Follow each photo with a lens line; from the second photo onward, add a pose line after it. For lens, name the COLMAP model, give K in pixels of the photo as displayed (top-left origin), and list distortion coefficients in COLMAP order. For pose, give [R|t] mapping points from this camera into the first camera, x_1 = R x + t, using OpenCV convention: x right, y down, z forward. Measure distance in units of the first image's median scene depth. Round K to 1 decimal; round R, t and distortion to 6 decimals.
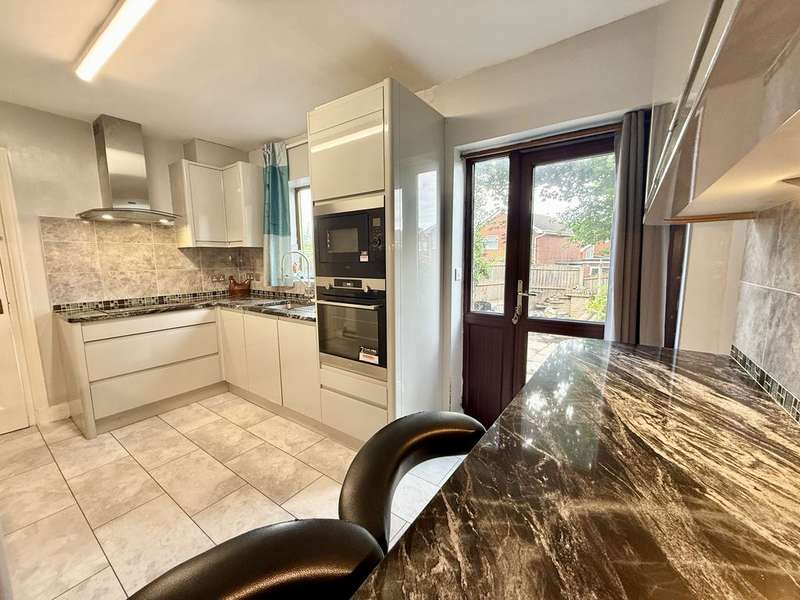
lens RADIAL K [[318.5, 0, 398.9], [0, 318.5, 298.9], [0, 0, 1]] dist [-0.000158, 0.000430]
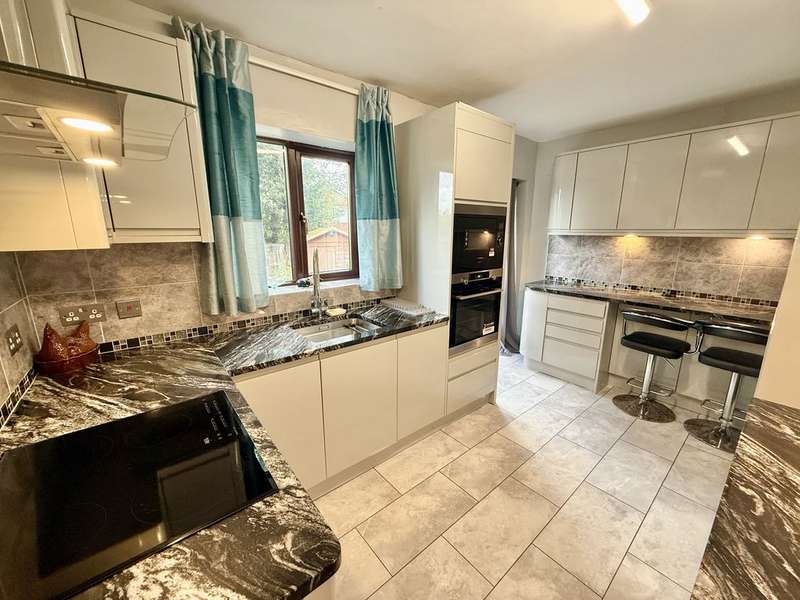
lens RADIAL K [[318.5, 0, 398.9], [0, 318.5, 298.9], [0, 0, 1]] dist [-0.000158, 0.000430]
pose [[0.259534, -0.197521, 0.945319, -1.028583], [0.121596, 0.977754, 0.170915, -0.152371], [-0.958048, 0.070588, 0.277778, 0.724620]]
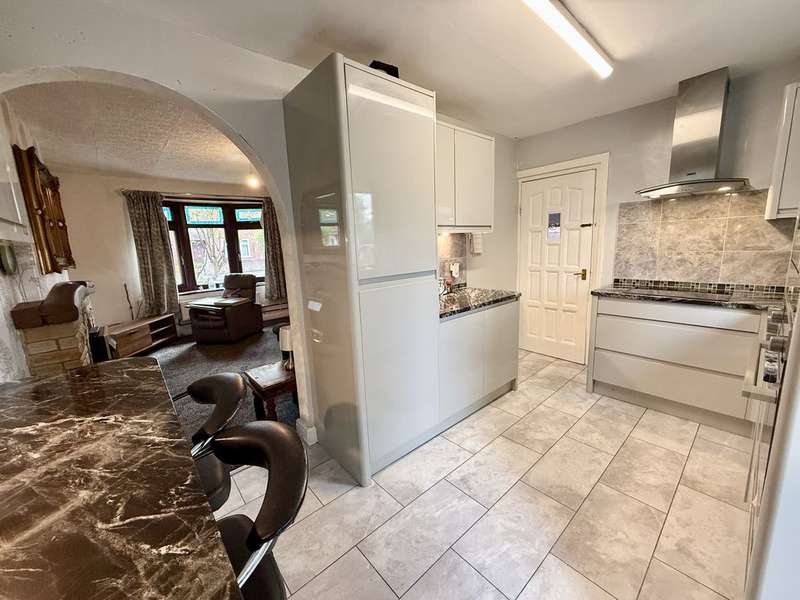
lens RADIAL K [[318.5, 0, 398.9], [0, 318.5, 298.9], [0, 0, 1]] dist [-0.000158, 0.000430]
pose [[-0.228929, 0.187849, -0.955146, 0.248695], [-0.081449, 0.974067, 0.211092, -0.088567], [0.970030, 0.126121, -0.207692, 0.456720]]
